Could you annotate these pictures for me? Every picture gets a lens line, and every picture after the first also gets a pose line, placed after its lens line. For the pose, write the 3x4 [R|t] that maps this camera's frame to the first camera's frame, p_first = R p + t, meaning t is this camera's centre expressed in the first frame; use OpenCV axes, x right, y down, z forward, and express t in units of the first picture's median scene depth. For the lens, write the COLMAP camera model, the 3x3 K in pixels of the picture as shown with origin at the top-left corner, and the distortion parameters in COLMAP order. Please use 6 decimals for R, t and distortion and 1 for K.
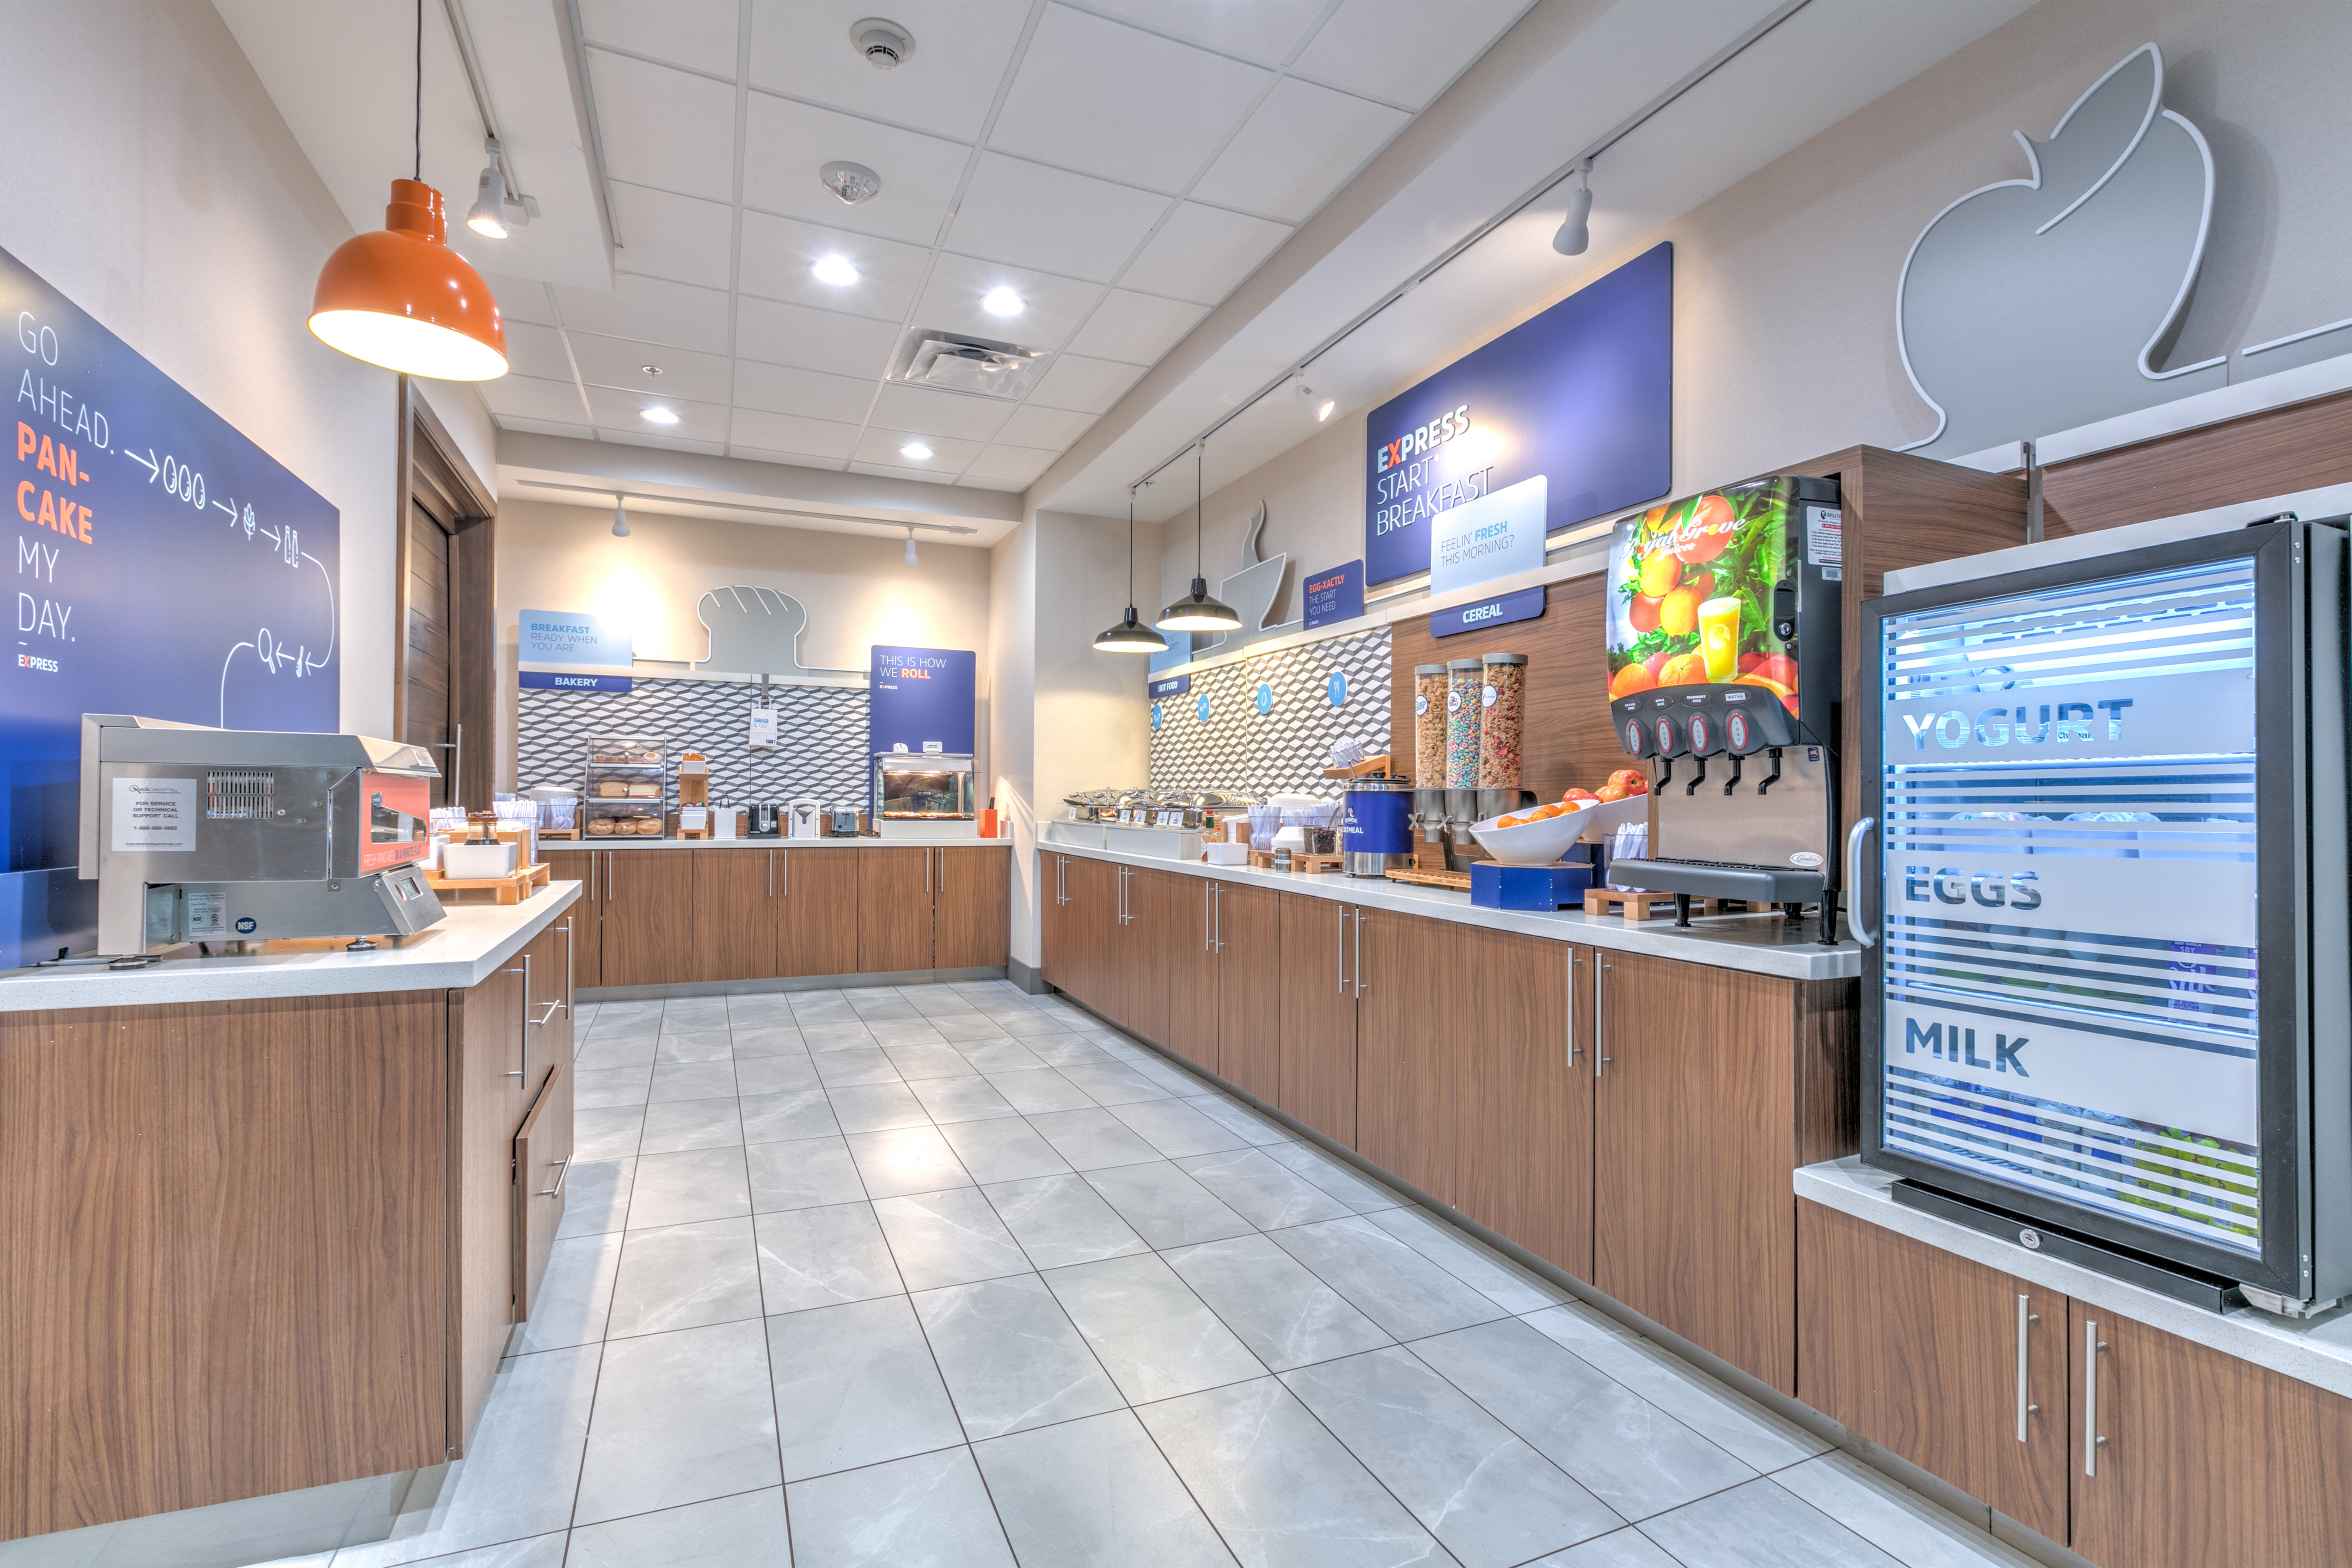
lens RADIAL K [[1064.5, 0, 1176.0], [0, 1064.5, 784.0], [0, 0, 1]] dist [0.010427, -0.000273]
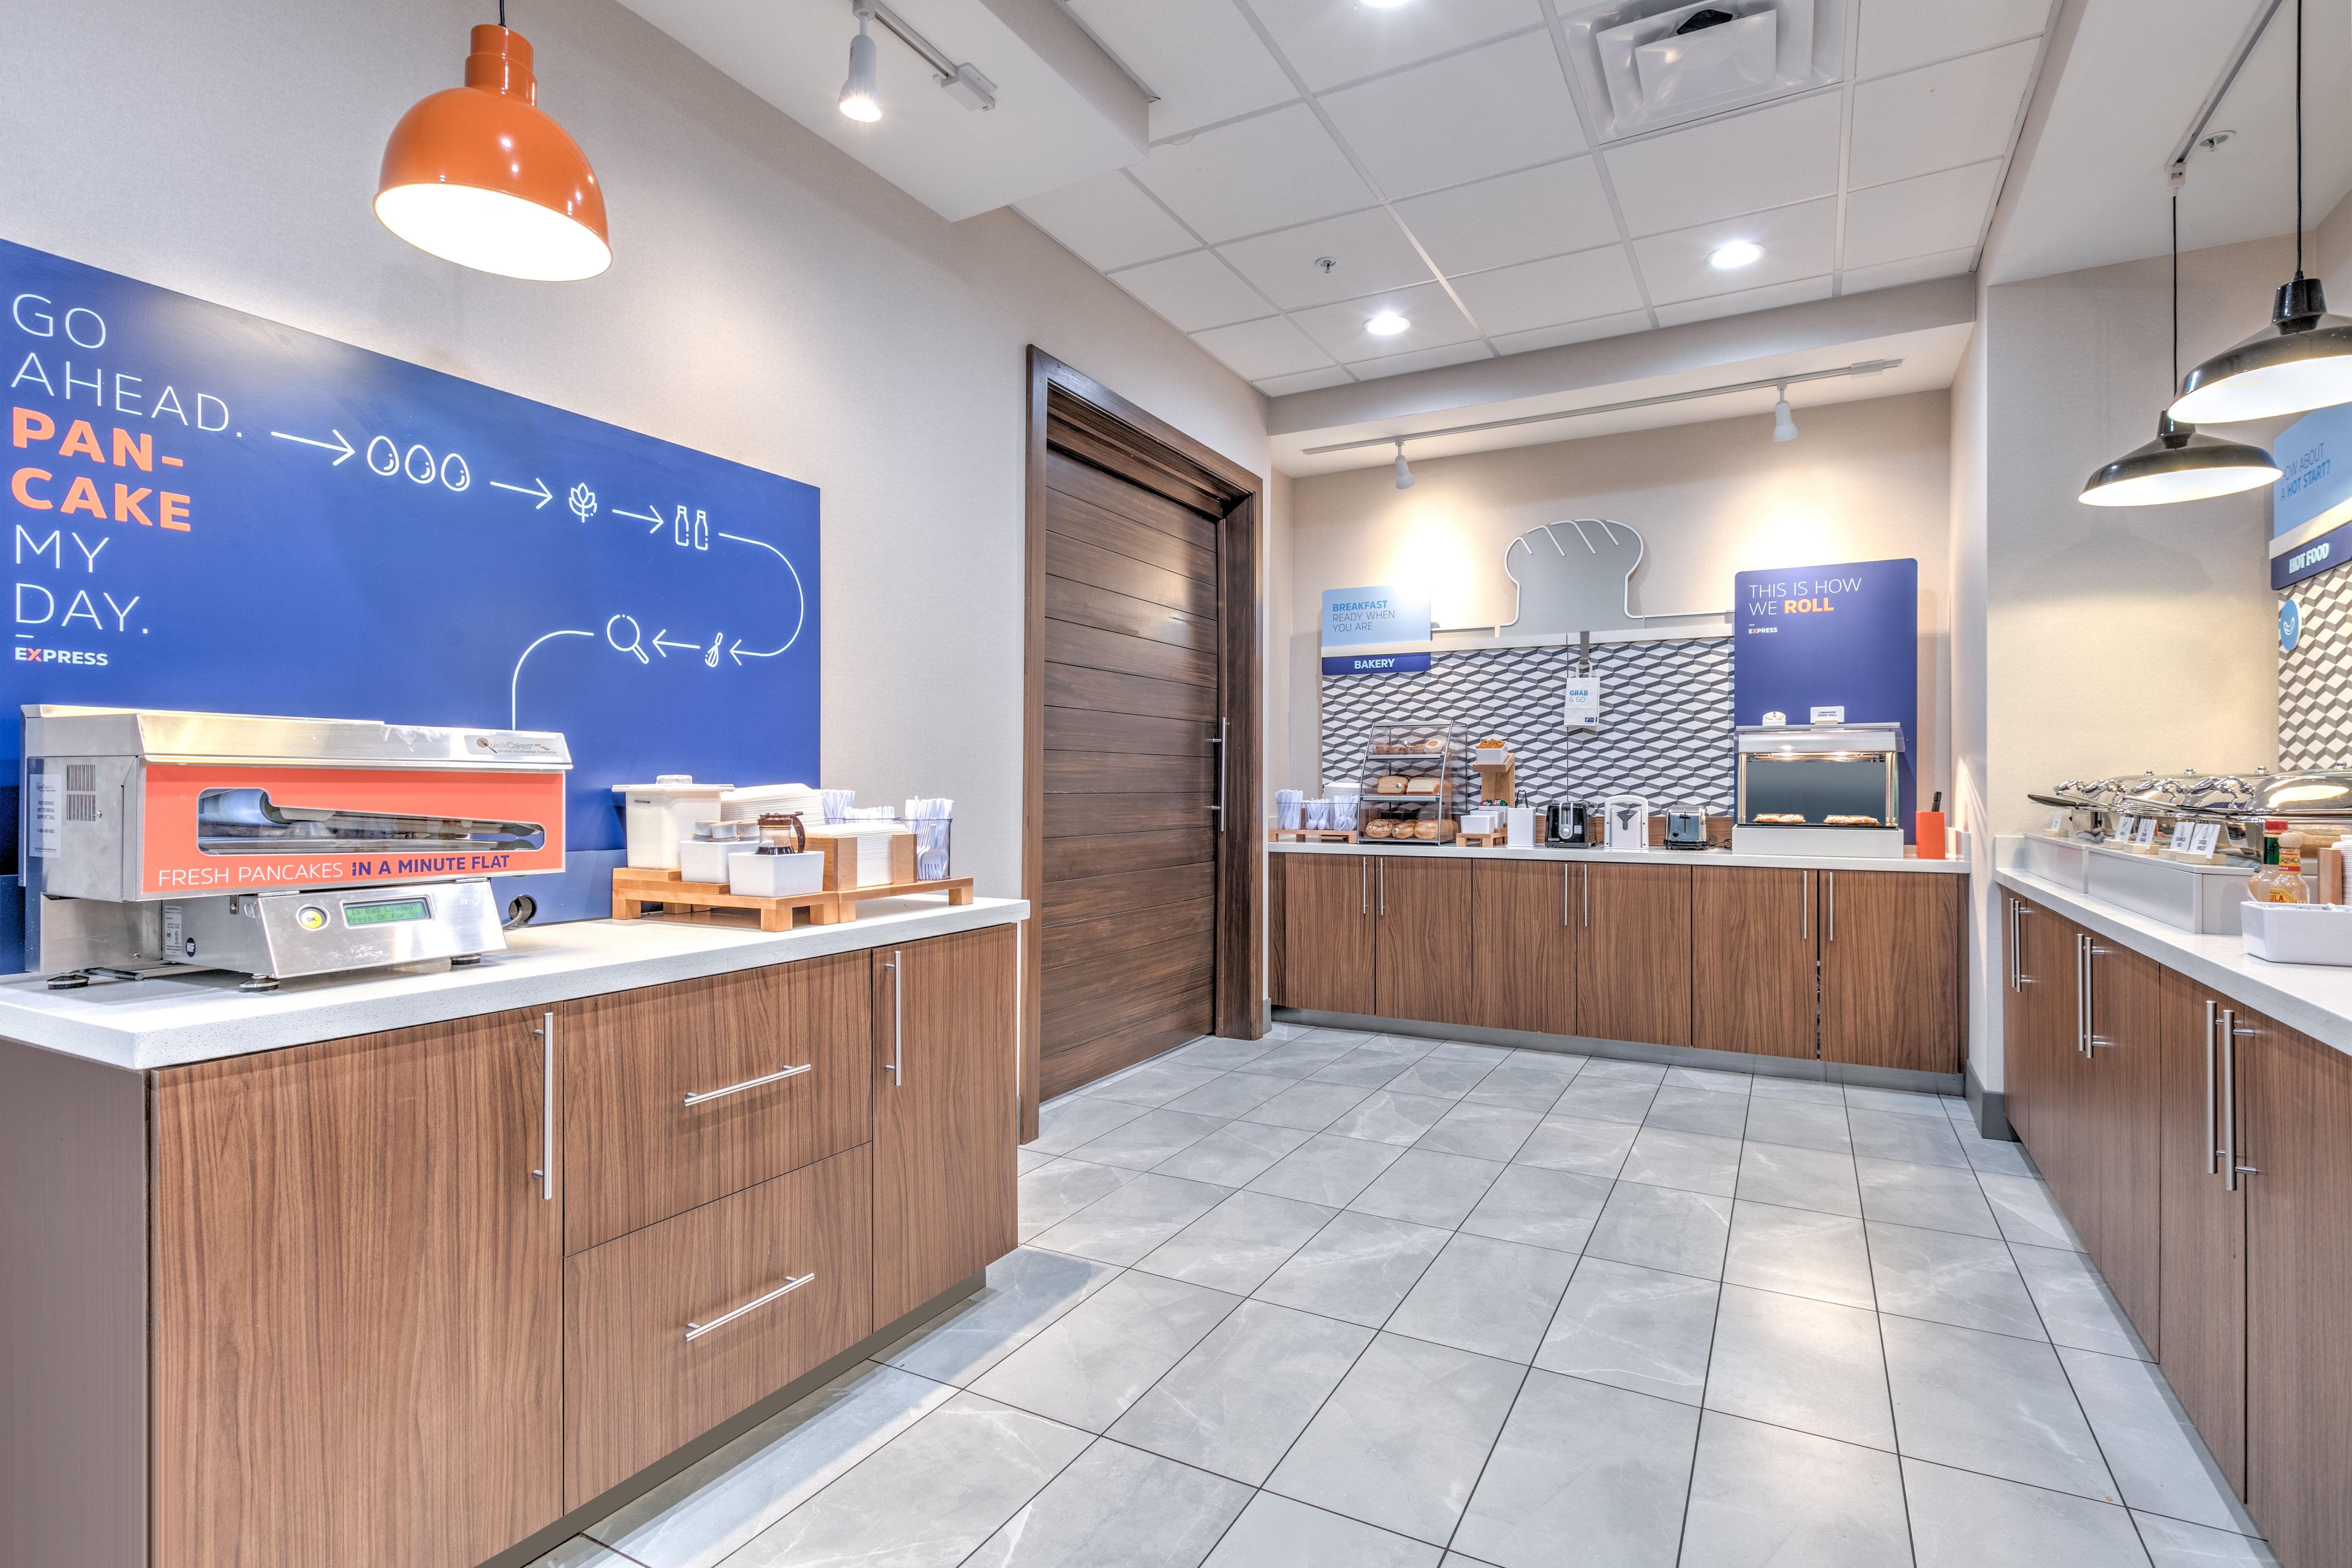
lens RADIAL K [[1148.0, 0, 1176.0], [0, 1148.0, 784.0], [0, 0, 1]] dist [-0.002009, 0.000743]
pose [[0.611932, -0.010329, -0.790843, 0.087721], [0.013449, 0.999906, -0.002653, 0.004165], [0.790796, -0.009013, 0.612013, 0.284843]]
